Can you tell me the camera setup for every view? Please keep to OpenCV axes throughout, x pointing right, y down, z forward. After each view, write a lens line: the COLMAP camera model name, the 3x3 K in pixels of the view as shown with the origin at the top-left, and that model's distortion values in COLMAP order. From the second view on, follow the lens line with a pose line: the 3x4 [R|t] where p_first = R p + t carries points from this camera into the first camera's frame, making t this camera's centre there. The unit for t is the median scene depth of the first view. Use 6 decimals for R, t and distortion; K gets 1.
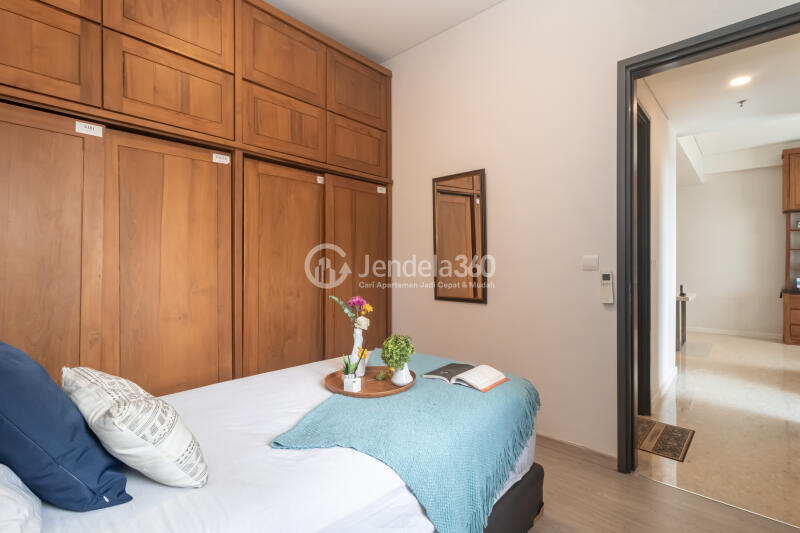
lens RADIAL K [[368.3, 0, 397.1], [0, 368.3, 263.7], [0, 0, 1]] dist [0.001912, 0.000077]
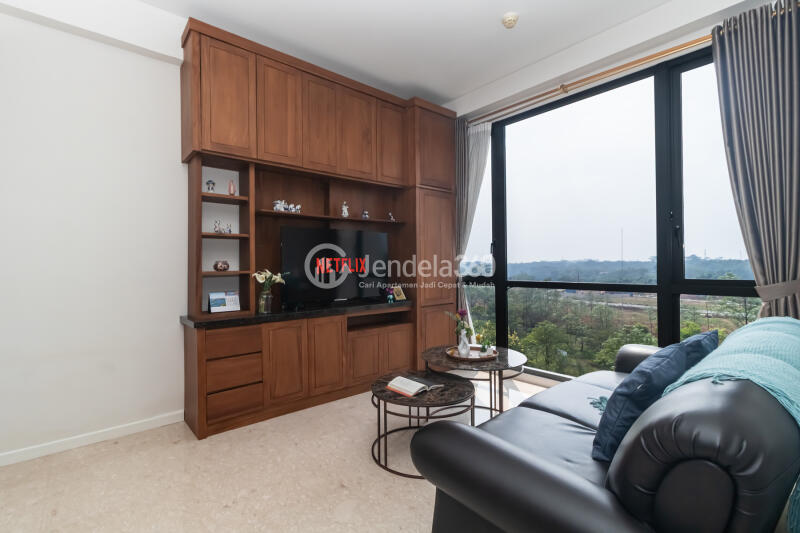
lens RADIAL K [[368.3, 0, 397.1], [0, 368.3, 263.7], [0, 0, 1]] dist [0.001912, 0.000077]
pose [[0.083396, 0.000232, 0.996516, 0.590162], [0.012109, 0.999926, -0.001246, 0.002057], [-0.996443, 0.012171, 0.083387, 0.685725]]
